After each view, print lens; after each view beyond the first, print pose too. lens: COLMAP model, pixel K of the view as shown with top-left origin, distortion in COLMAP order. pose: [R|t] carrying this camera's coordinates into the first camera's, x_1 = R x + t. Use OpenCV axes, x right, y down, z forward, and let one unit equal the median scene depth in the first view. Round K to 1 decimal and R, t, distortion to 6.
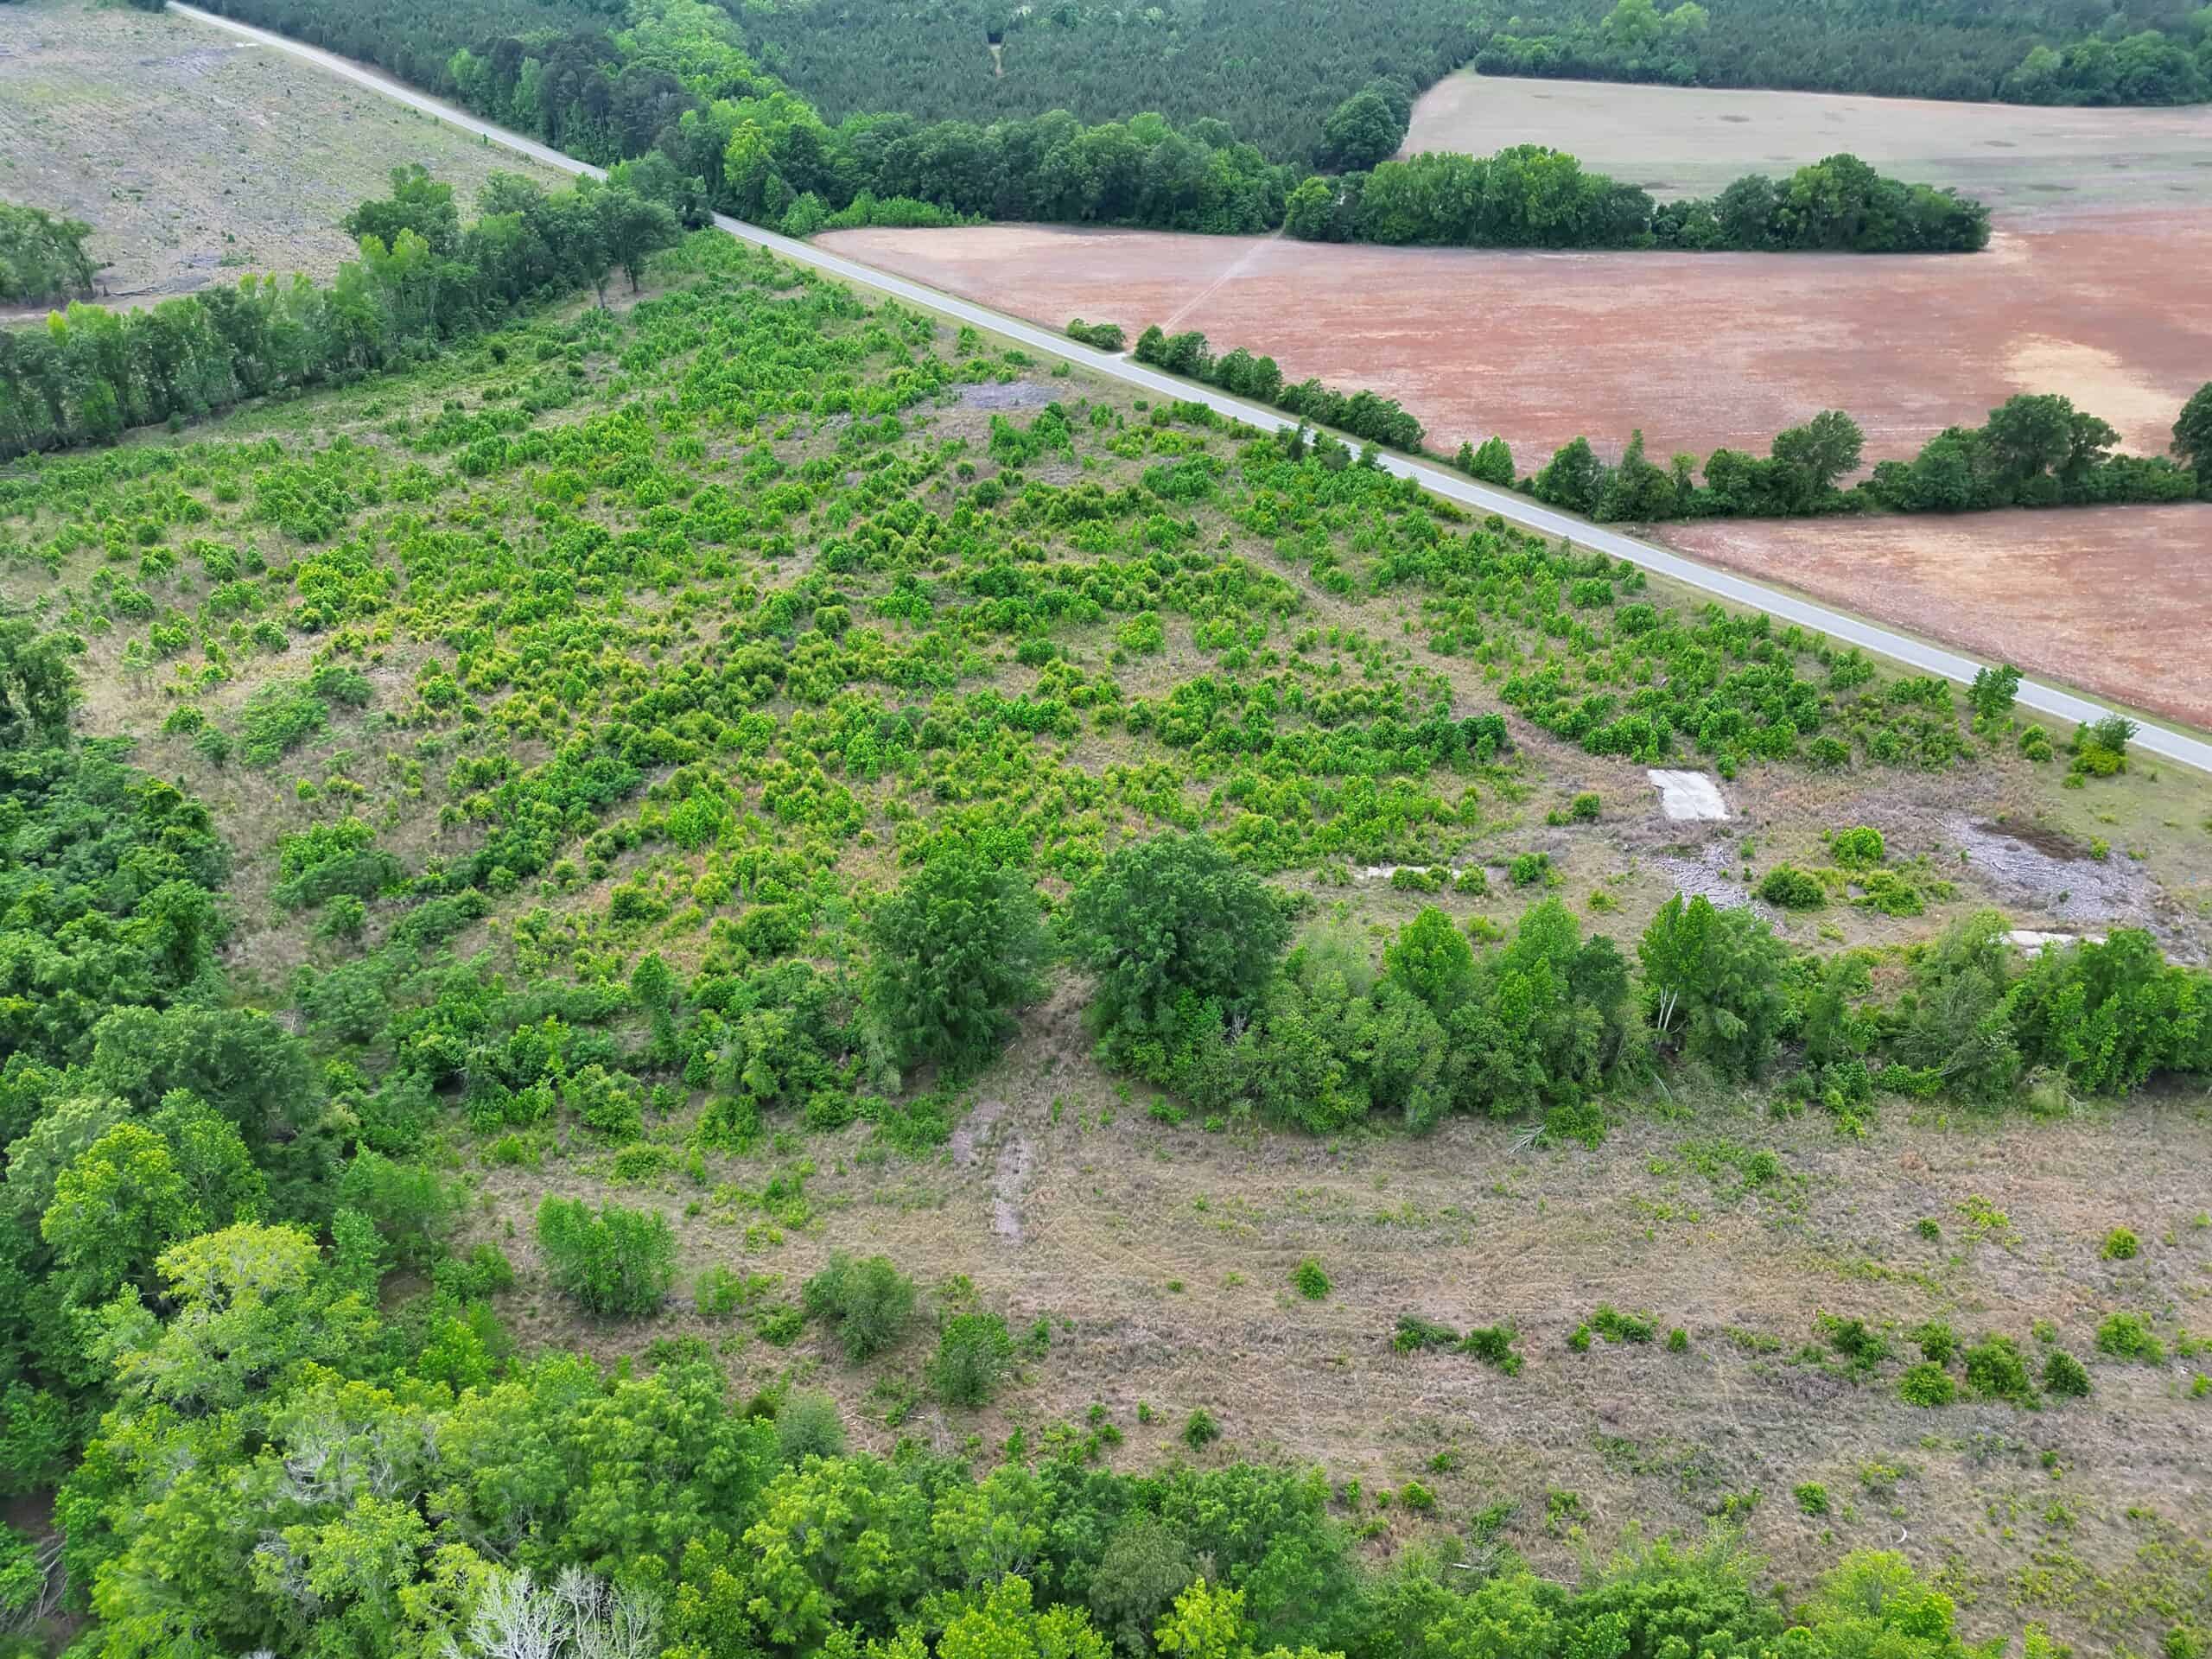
lens RADIAL K [[1671.0, 0, 1110.5], [0, 1671.0, 834.1], [0, 0, 1]] dist [0.084922, -0.081722]
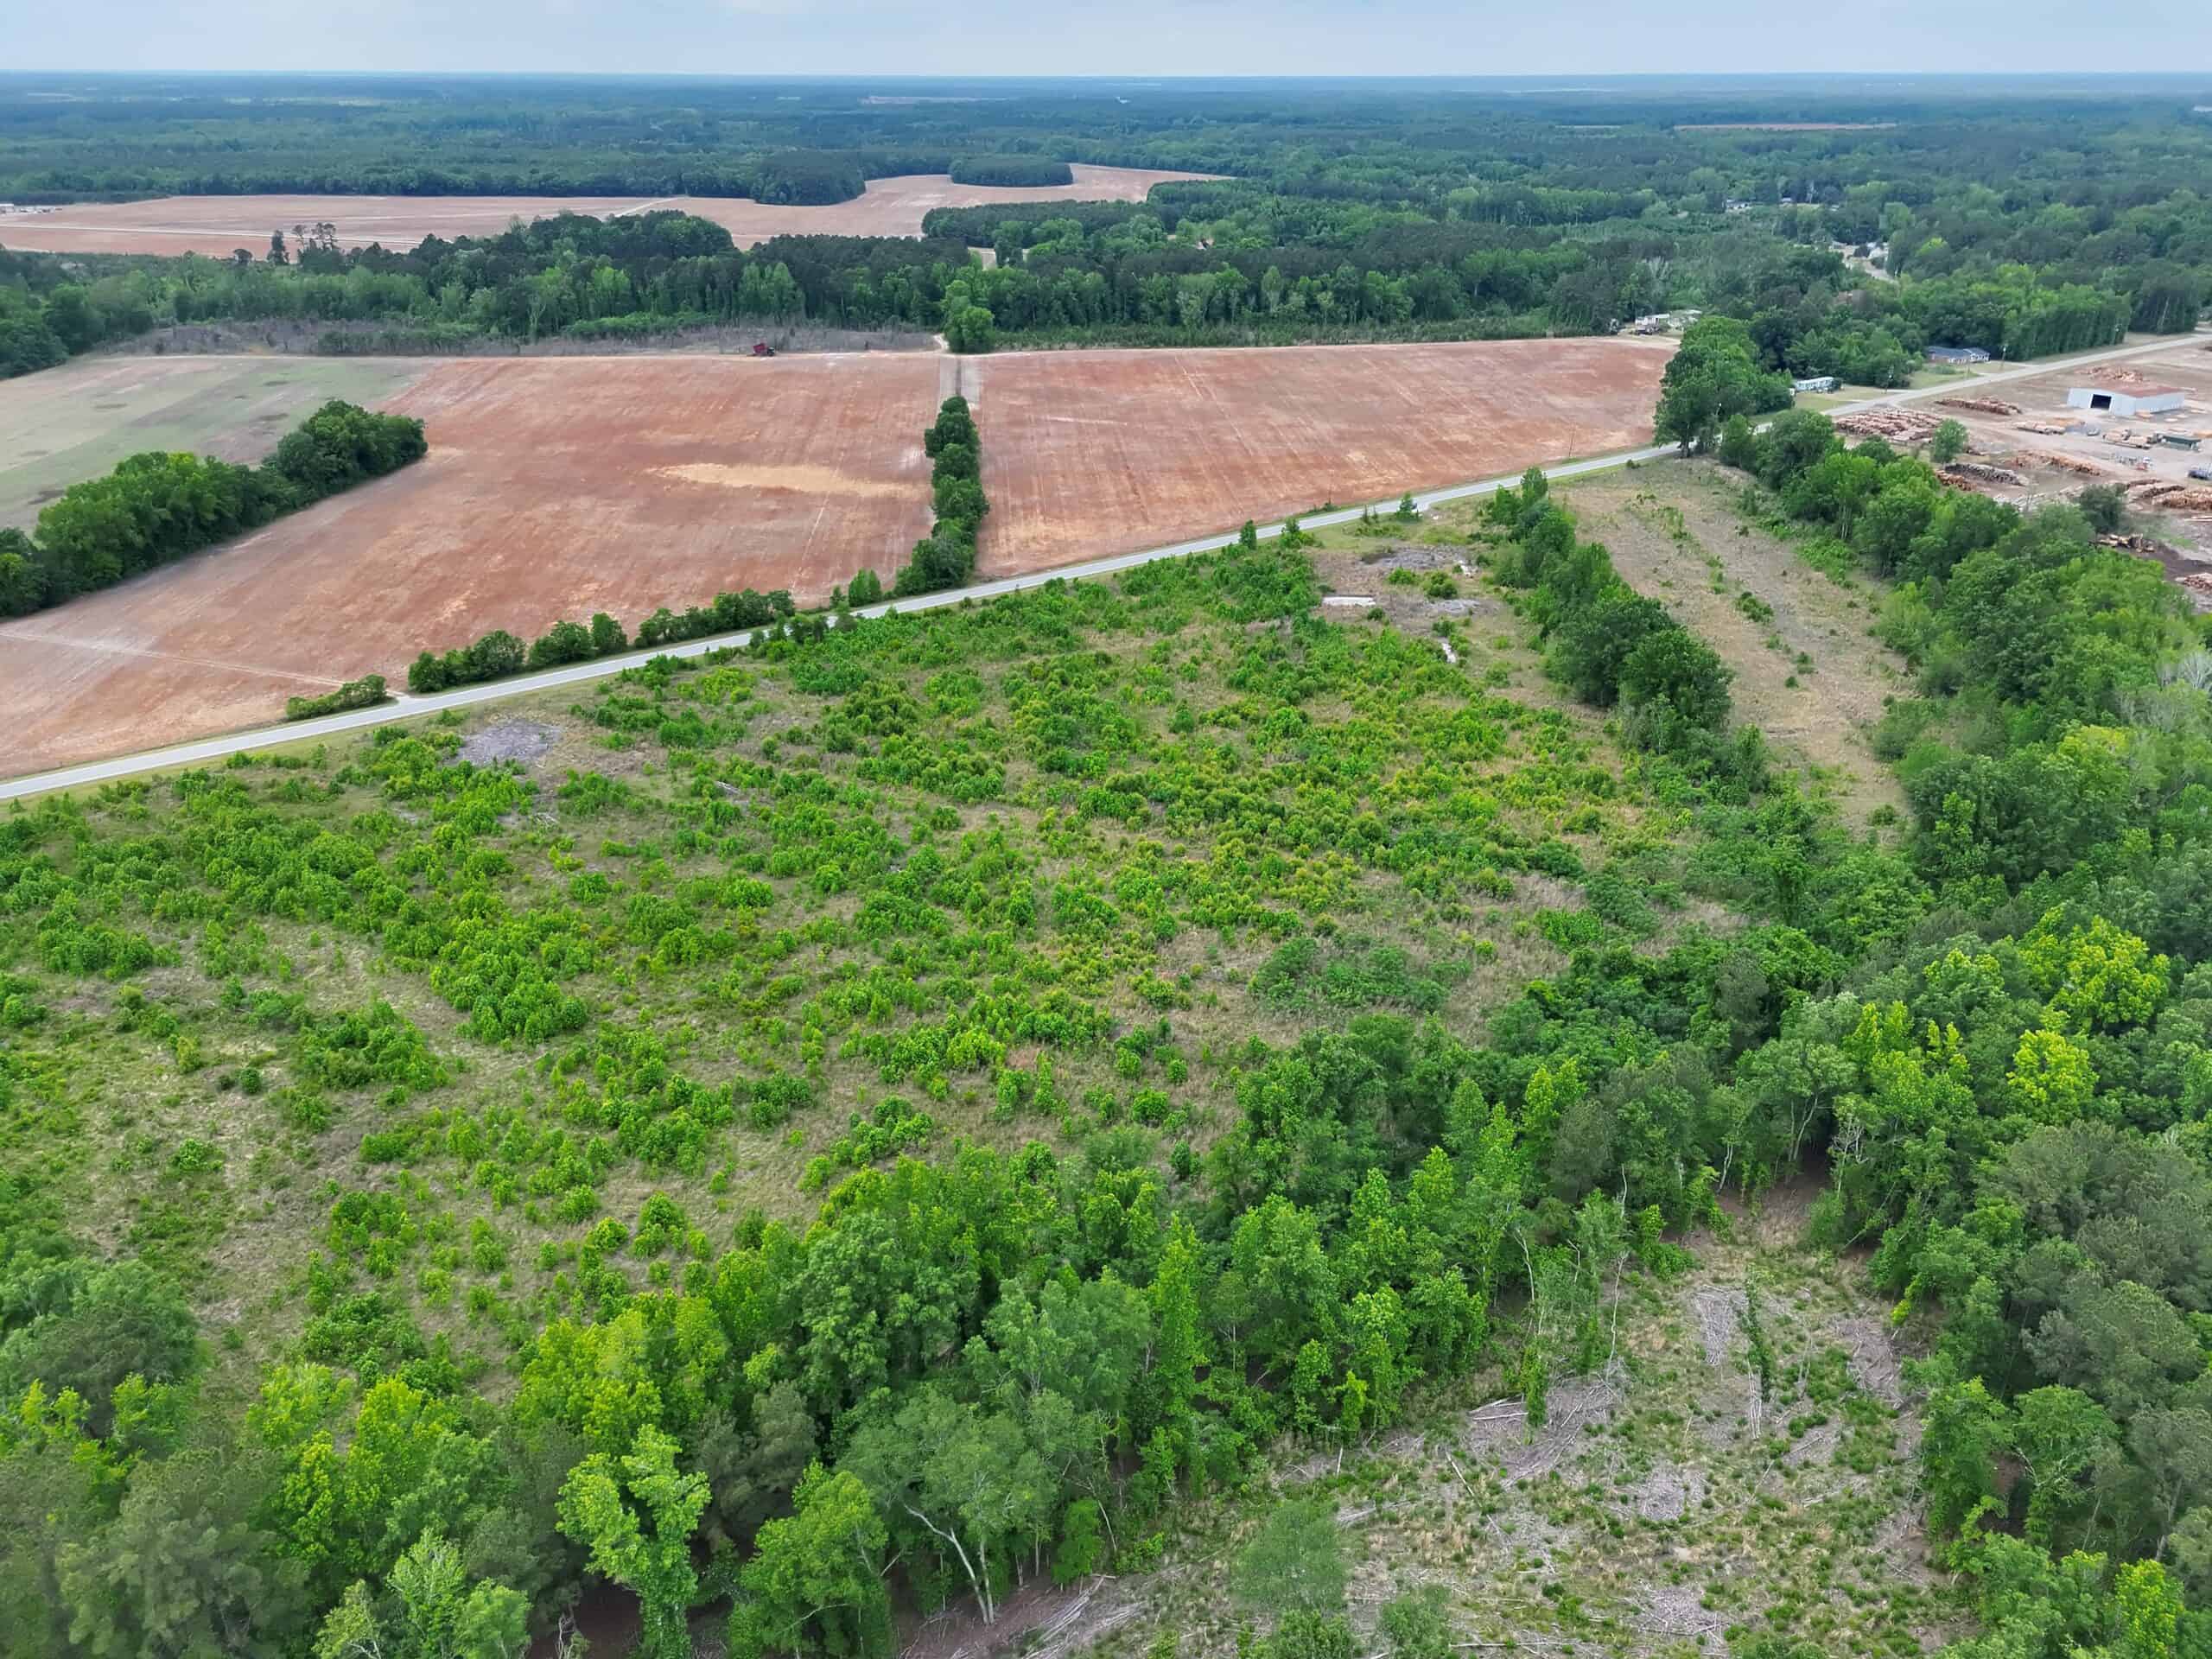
lens RADIAL K [[1671.0, 0, 1103.6], [0, 1671.0, 833.4], [0, 0, 1]] dist [0.084922, -0.081722]
pose [[0.052859, -0.414528, 0.908500, -0.907923], [0.536120, 0.779323, 0.324395, -0.359974], [-0.842485, 0.469918, 0.263431, 0.553376]]
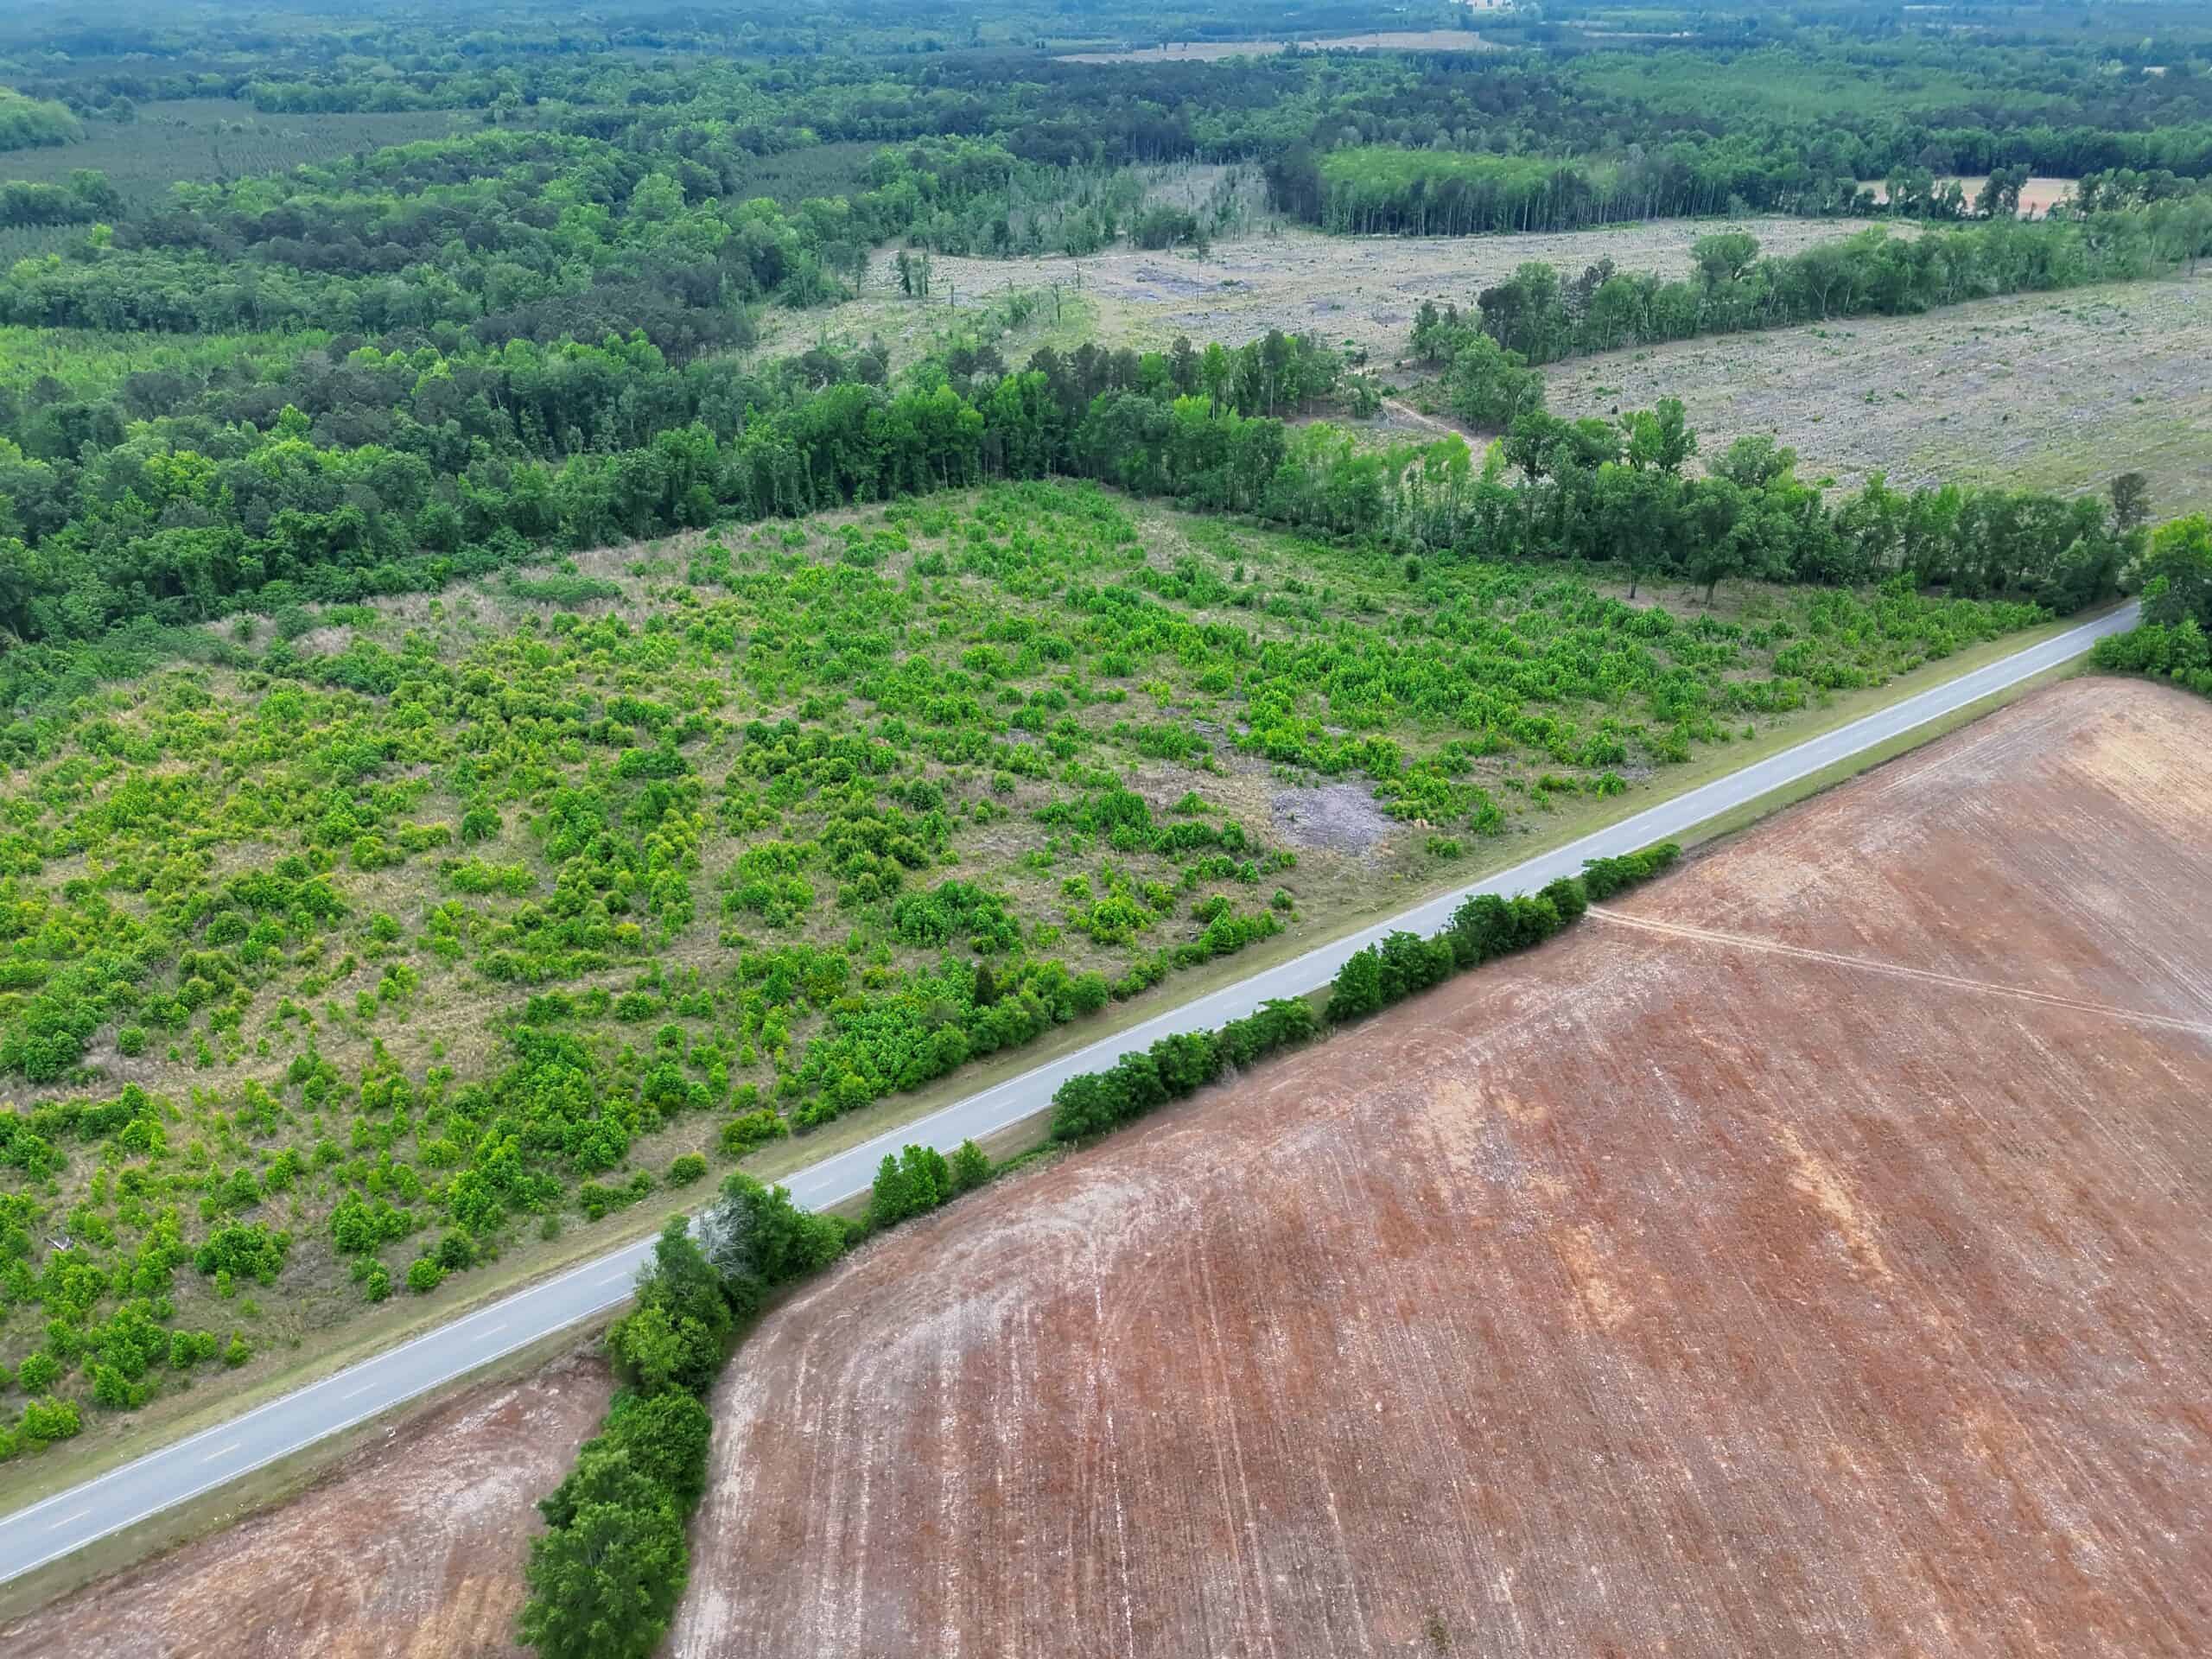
lens RADIAL K [[1671.0, 0, 1109.1], [0, 1671.0, 829.3], [0, 0, 1]] dist [0.084922, -0.081722]
pose [[-0.047075, 0.453864, -0.889826, 0.607828], [-0.527962, 0.744910, 0.407879, -0.521006], [0.847962, 0.488996, 0.204557, 0.815492]]
